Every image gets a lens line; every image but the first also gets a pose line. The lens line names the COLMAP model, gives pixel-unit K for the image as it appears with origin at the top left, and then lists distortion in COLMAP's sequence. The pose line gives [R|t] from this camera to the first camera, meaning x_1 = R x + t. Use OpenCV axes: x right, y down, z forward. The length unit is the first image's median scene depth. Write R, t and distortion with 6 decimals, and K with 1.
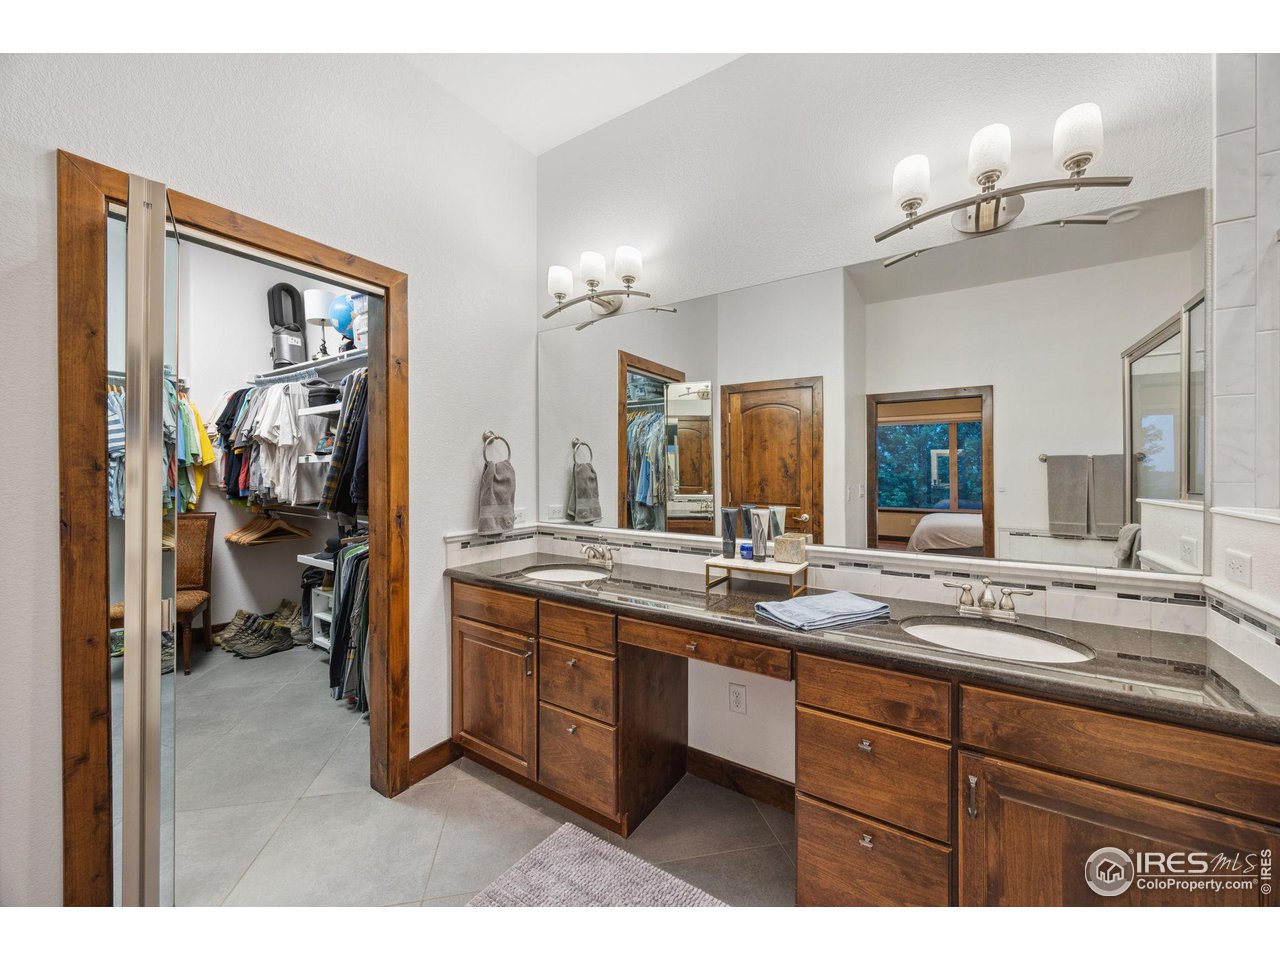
lens RADIAL K [[490.5, 0, 638.2], [0, 490.5, 476.6], [0, 0, 1]] dist [0.000362, -0.000600]
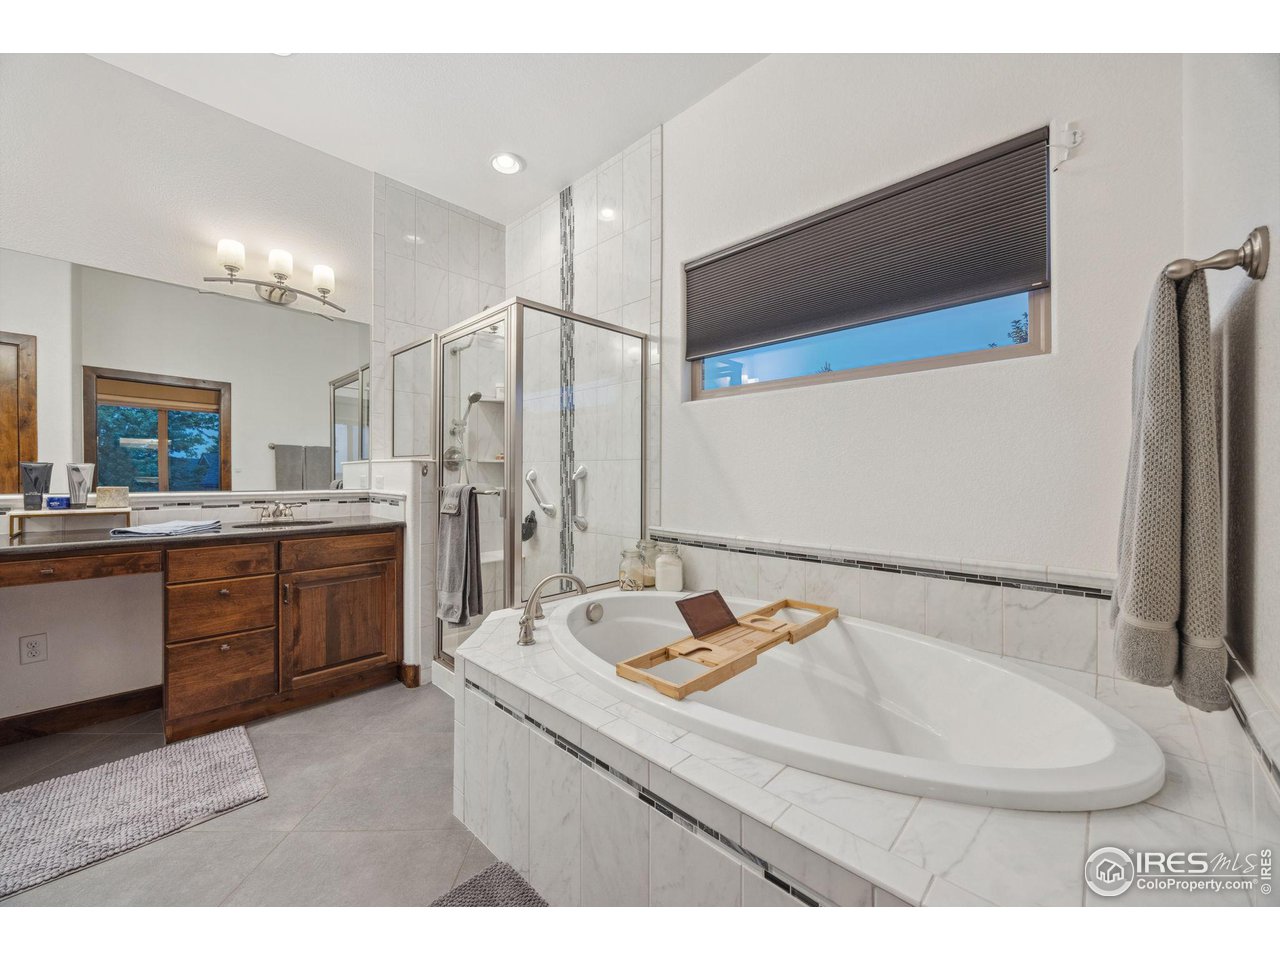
lens RADIAL K [[490.5, 0, 639.8], [0, 490.5, 477.0], [0, 0, 1]] dist [0.000362, -0.000600]
pose [[0.192838, -0.001711, 0.981229, -0.770424], [-0.001181, 0.999997, 0.001976, 0.116514], [-0.981230, -0.001540, 0.192836, -0.622092]]
